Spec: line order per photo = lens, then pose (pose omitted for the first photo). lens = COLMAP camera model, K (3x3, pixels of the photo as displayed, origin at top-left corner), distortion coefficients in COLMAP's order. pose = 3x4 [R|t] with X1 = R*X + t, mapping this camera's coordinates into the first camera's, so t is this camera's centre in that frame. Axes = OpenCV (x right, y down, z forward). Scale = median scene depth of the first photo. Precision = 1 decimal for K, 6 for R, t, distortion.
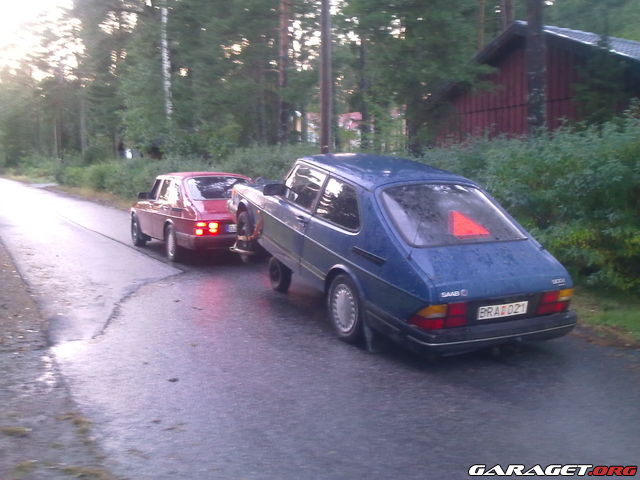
lens RADIAL K [[691.8, 0, 320.0], [0, 691.8, 240.0], [0, 0, 1]] dist [-0.005675, -0.011679]
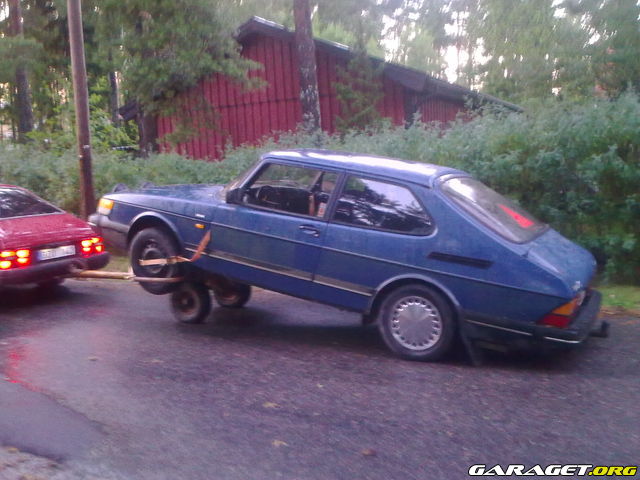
lens RADIAL K [[691.8, 0, 320.0], [0, 691.8, 240.0], [0, 0, 1]] dist [-0.005675, -0.011679]
pose [[0.795712, -0.093792, 0.598370, -0.341890], [0.096266, 0.994963, 0.027942, -0.025352], [-0.597977, 0.035369, 0.800733, 0.218408]]
